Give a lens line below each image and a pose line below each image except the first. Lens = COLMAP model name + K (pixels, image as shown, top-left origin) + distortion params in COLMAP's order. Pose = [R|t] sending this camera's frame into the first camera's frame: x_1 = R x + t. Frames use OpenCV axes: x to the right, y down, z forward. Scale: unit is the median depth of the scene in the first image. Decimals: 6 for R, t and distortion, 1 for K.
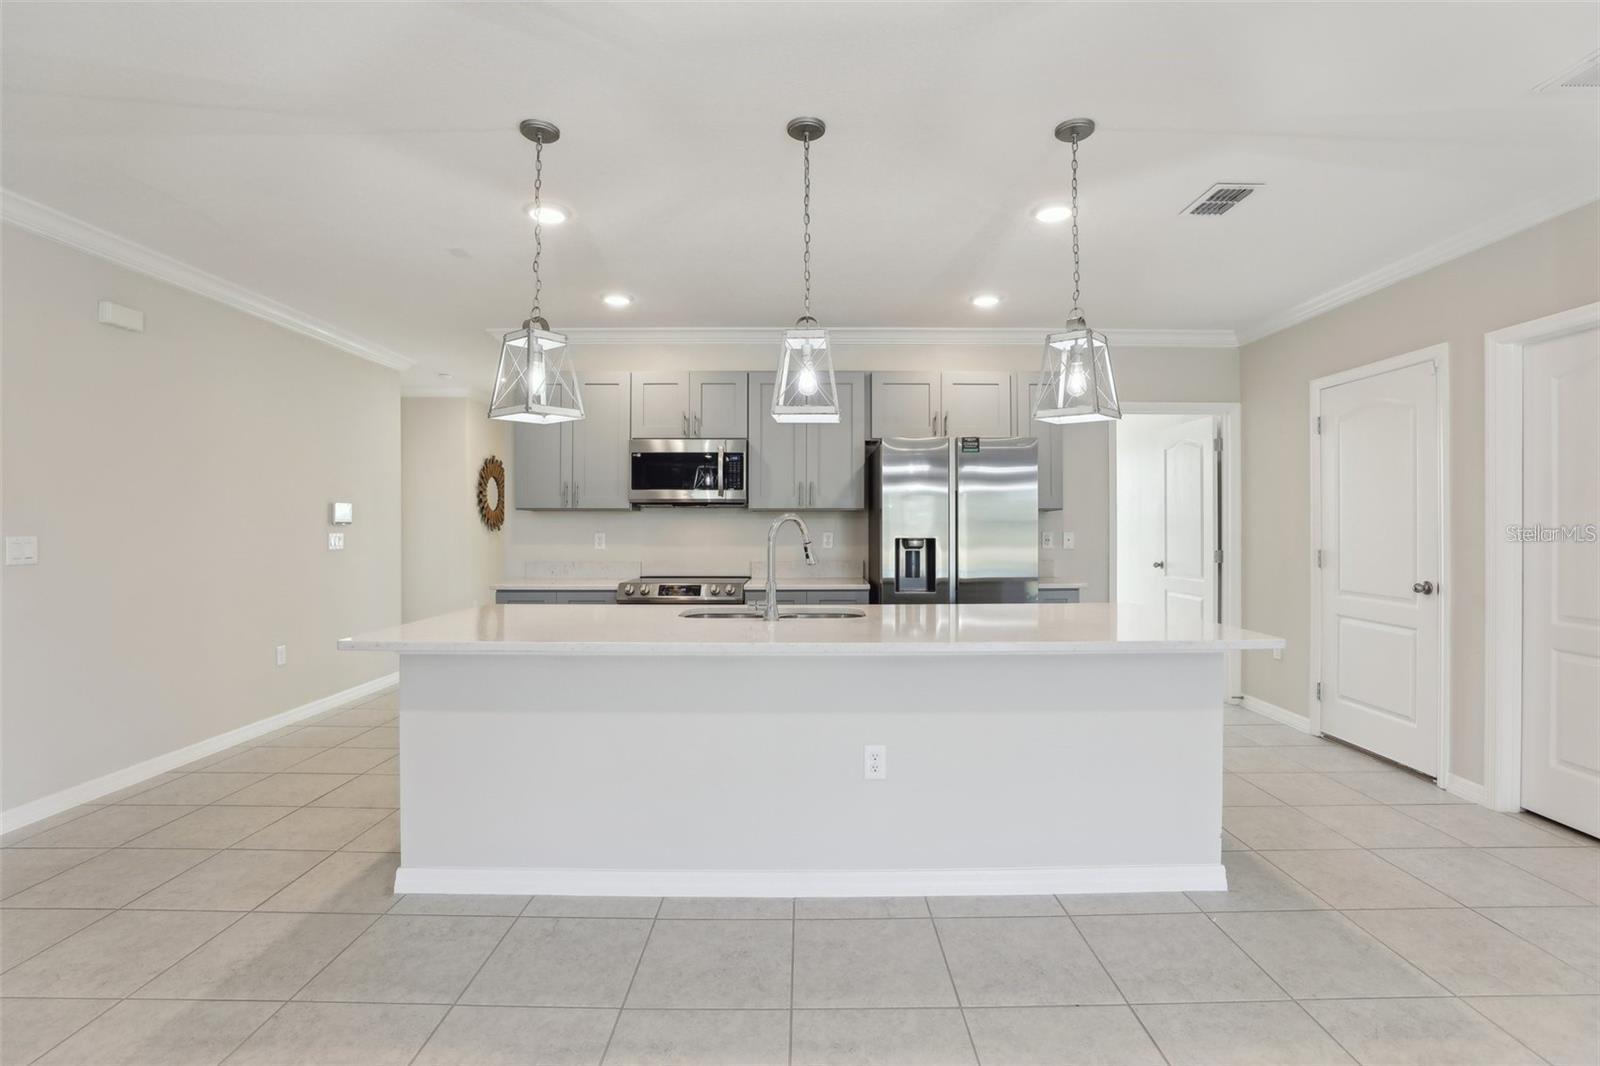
lens RADIAL K [[726.8, 0, 813.0], [0, 726.8, 522.6], [0, 0, 1]] dist [-0.028654, 0.003026]
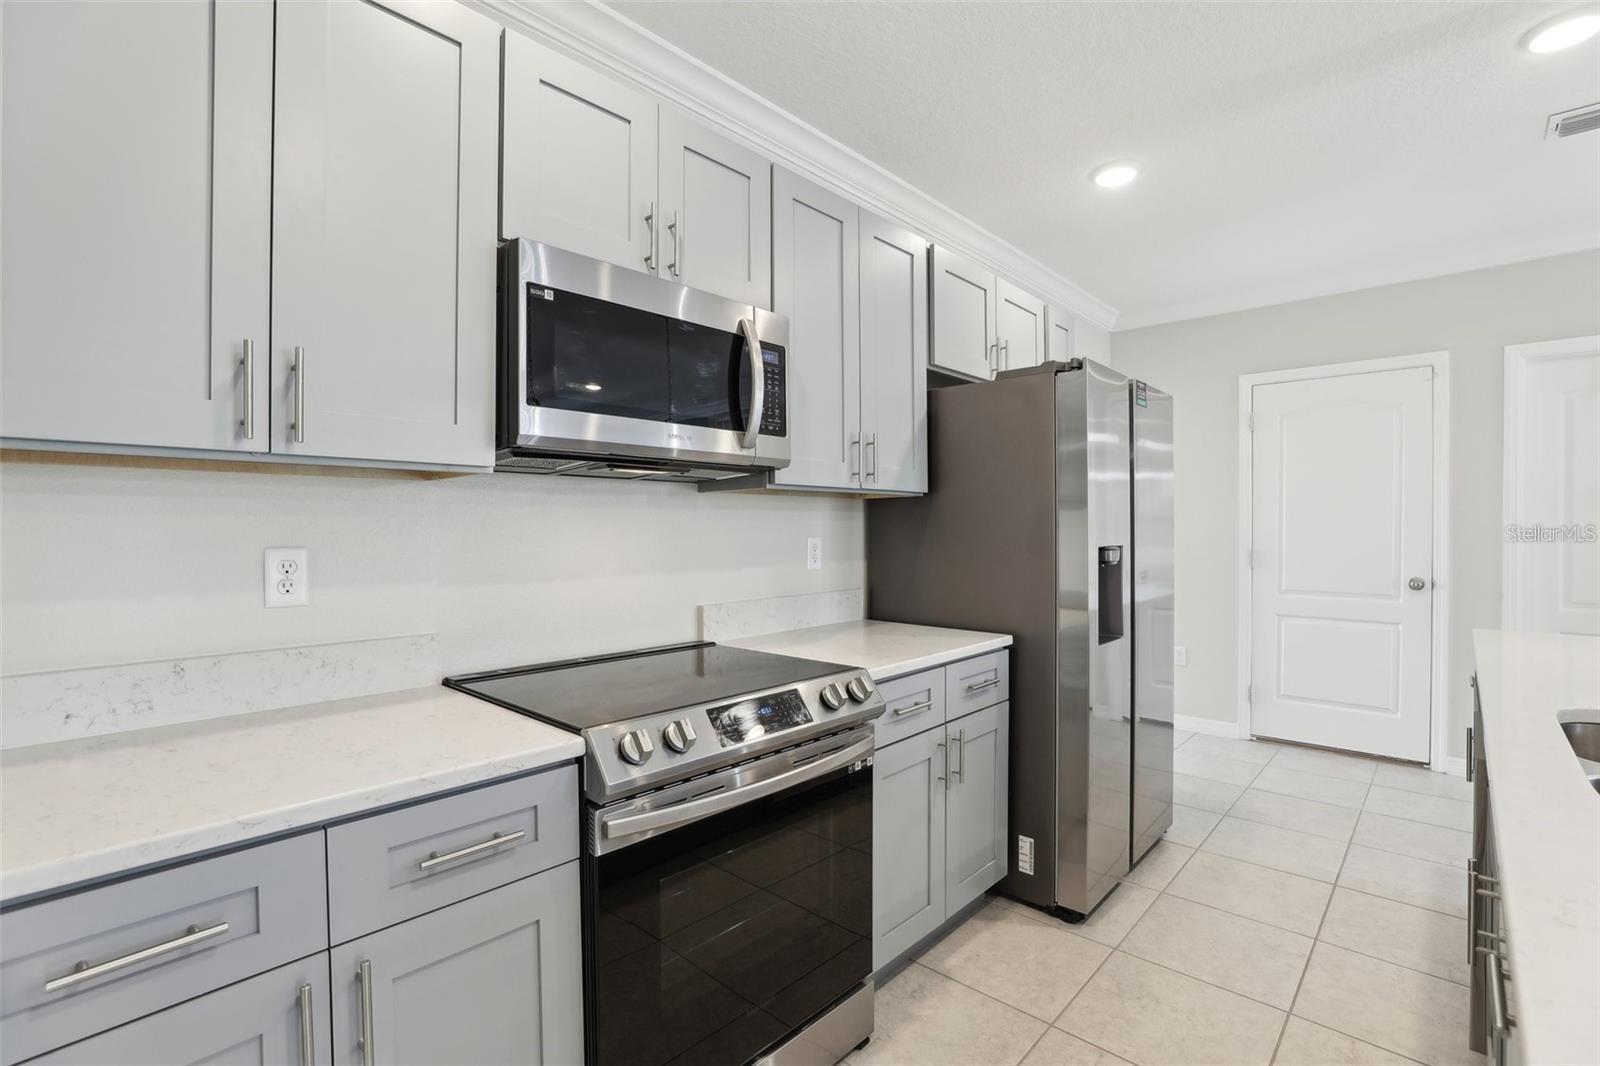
lens RADIAL K [[726.8, 0, 809.7], [0, 726.8, 537.4], [0, 0, 1]] dist [-0.028654, 0.003026]
pose [[0.691392, -0.012560, 0.722371, -0.430332], [-0.000508, 0.999840, 0.017871, 0.004237], [-0.722480, -0.012723, 0.691275, 0.778206]]
